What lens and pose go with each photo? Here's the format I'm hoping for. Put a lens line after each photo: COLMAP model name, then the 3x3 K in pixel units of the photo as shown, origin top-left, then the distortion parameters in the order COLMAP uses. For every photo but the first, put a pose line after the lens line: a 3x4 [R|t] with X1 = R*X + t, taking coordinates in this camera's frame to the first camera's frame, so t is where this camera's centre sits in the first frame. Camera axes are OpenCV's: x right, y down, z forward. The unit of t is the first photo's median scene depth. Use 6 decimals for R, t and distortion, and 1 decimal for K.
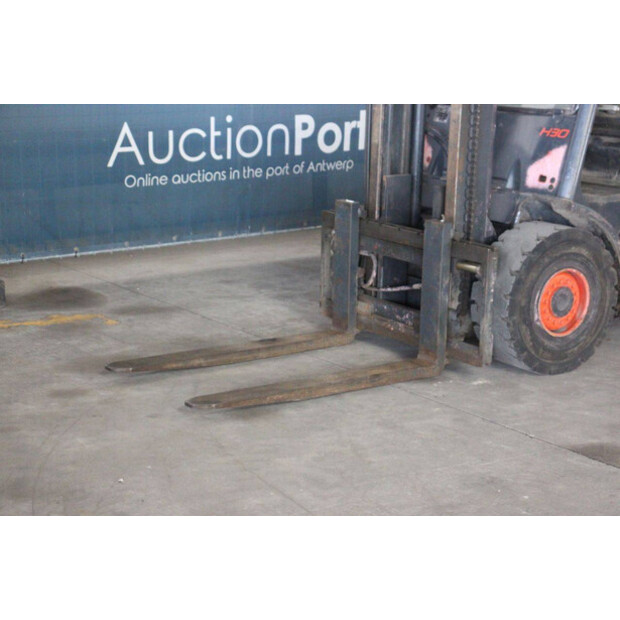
lens RADIAL K [[1466.1, 0, 315.9], [0, 1466.1, 312.0], [0, 0, 1]] dist [0.415090, 0.000000]
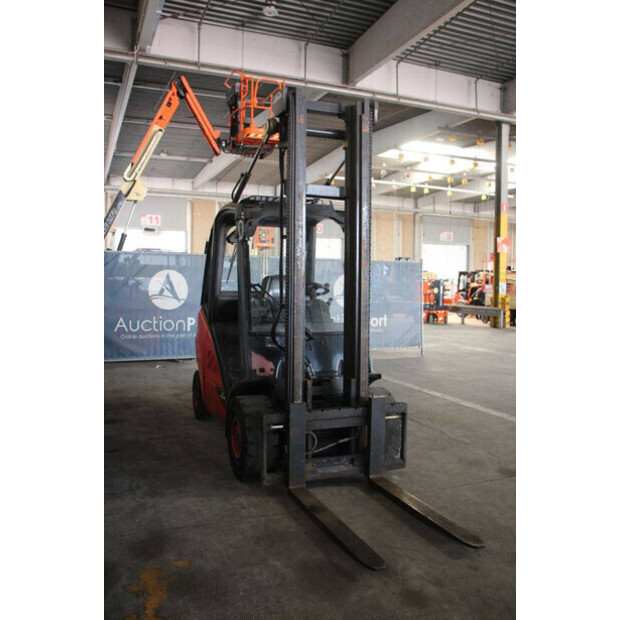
lens RADIAL K [[559.7, 0, 313.9], [0, 559.7, 314.5], [0, 0, 1]] dist [-0.134291, 0.146745]
pose [[0.239735, -0.063706, 0.968746, -0.543723], [0.210496, 0.977519, 0.012191, -0.172859], [-0.947744, 0.200995, 0.247755, 0.851494]]
